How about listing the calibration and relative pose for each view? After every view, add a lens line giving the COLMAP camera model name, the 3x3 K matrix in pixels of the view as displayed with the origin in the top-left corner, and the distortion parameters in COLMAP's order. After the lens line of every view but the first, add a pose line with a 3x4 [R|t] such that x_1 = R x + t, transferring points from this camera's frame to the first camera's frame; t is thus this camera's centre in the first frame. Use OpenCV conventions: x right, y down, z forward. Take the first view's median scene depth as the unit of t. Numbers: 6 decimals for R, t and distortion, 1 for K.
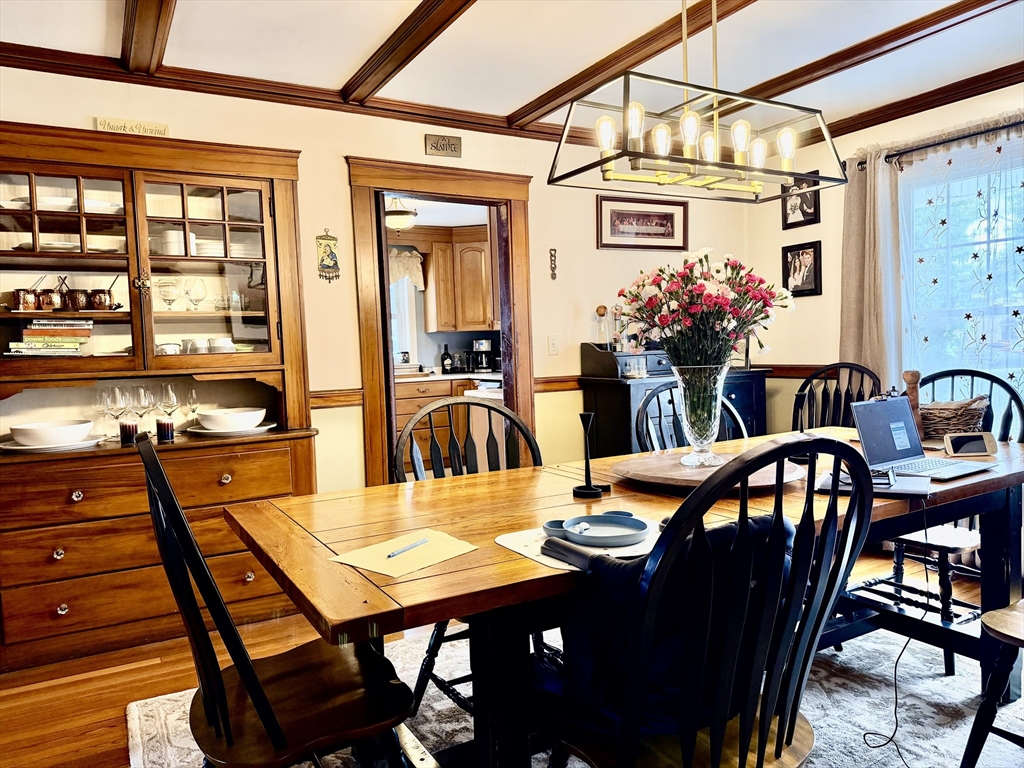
lens RADIAL K [[727.4, 0, 512.0], [0, 727.4, 384.0], [0, 0, 1]] dist [0.137787, -0.230231]
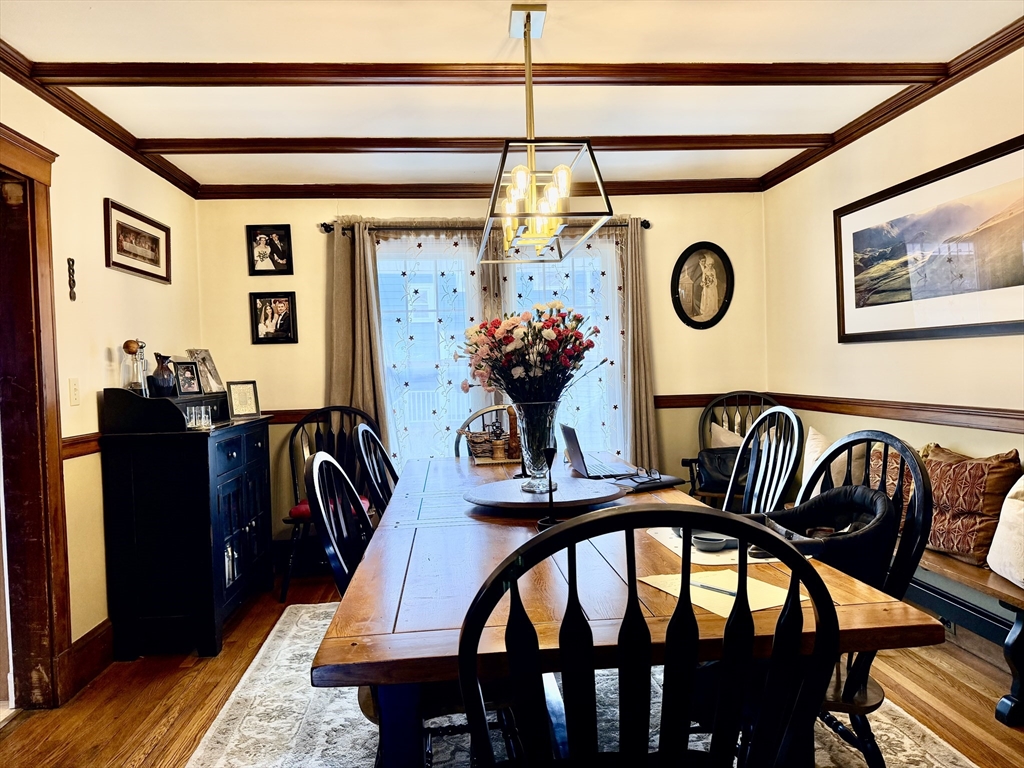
lens RADIAL K [[727.4, 0, 512.0], [0, 727.4, 384.0], [0, 0, 1]] dist [0.137787, -0.230231]
pose [[0.414017, 0.002066, 0.910267, -0.405916], [0.066102, 0.997289, -0.032329, -0.008510], [-0.907866, 0.073555, 0.412758, 0.295660]]
